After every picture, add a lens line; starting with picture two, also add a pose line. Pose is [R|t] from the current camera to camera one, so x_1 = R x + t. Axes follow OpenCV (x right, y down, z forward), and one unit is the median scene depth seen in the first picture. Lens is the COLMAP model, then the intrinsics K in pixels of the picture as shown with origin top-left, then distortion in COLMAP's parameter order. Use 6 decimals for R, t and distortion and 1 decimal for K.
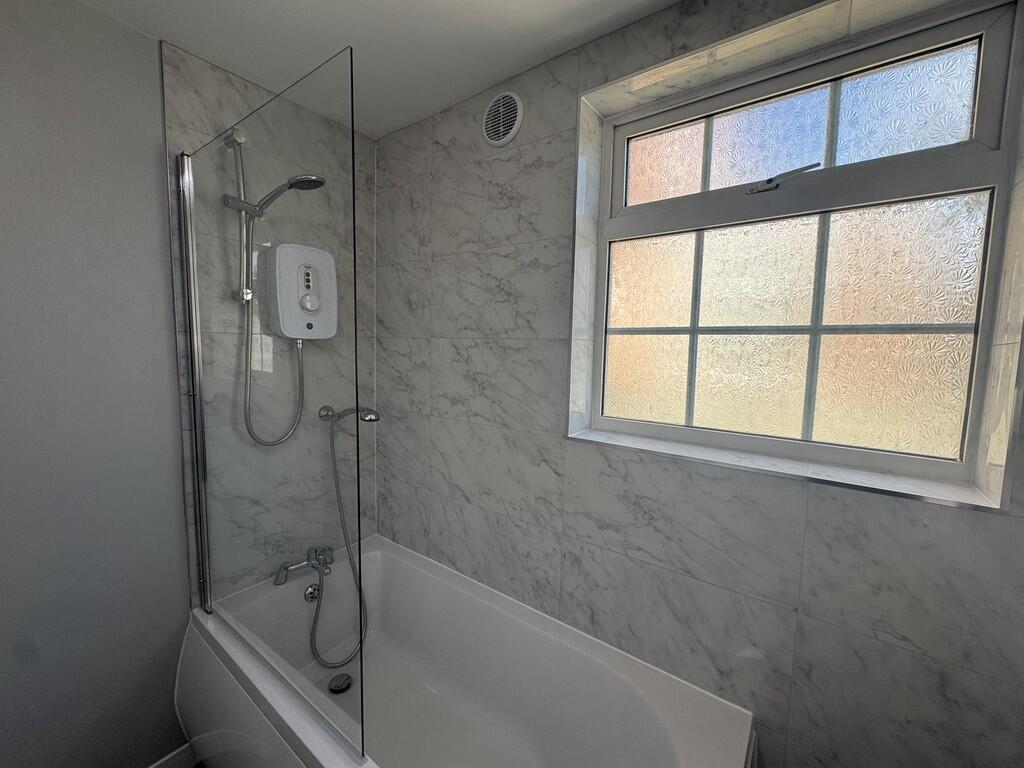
lens RADIAL K [[408.3, 0, 512.3], [0, 408.3, 382.1], [0, 0, 1]] dist [-0.002587, -0.000178]
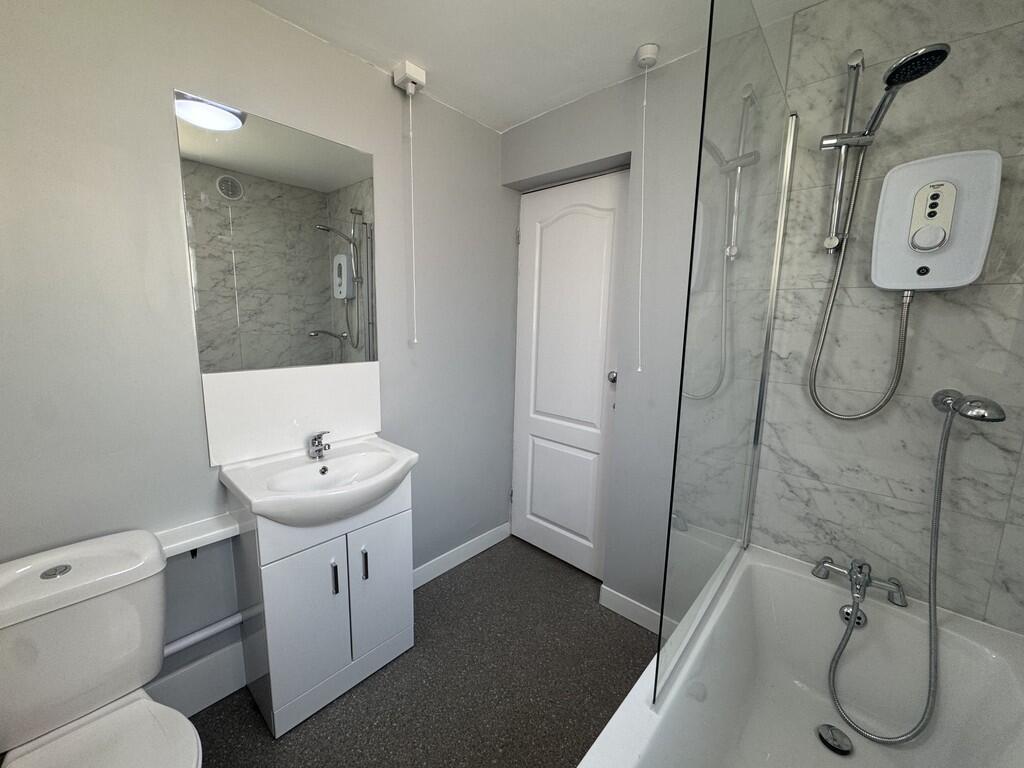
lens RADIAL K [[408.3, 0, 512.3], [0, 408.3, 382.1], [0, 0, 1]] dist [-0.002587, -0.000178]
pose [[-0.089115, 0.129388, -0.987582, 0.299925], [-0.114406, 0.983634, 0.139194, 0.038040], [0.989429, 0.125390, -0.072853, 0.362900]]
